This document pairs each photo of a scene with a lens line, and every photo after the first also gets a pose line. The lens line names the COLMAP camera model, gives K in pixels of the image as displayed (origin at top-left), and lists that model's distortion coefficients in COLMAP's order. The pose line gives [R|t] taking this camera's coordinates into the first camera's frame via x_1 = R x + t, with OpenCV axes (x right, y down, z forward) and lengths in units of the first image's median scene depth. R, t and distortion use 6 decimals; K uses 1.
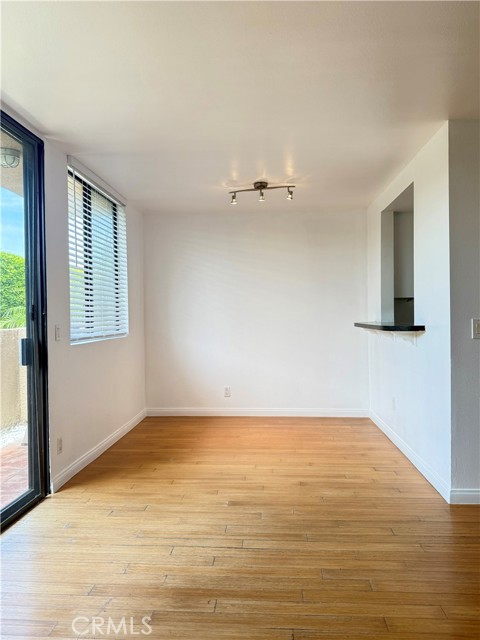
lens RADIAL K [[474.3, 0, 240.0], [0, 474.3, 320.0], [0, 0, 1]] dist [0.044002, -0.003062]
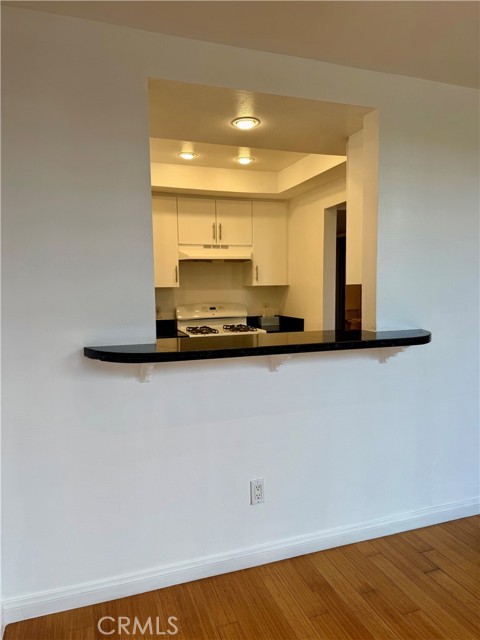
lens RADIAL K [[454.7, 0, 245.2], [0, 454.7, 318.1], [0, 0, 1]] dist [0.045140, -0.048303]
pose [[-0.392498, -0.057881, 0.917930, -0.135761], [0.026057, 0.996918, 0.074003, -0.057675], [-0.919384, 0.052964, -0.389780, 1.300438]]
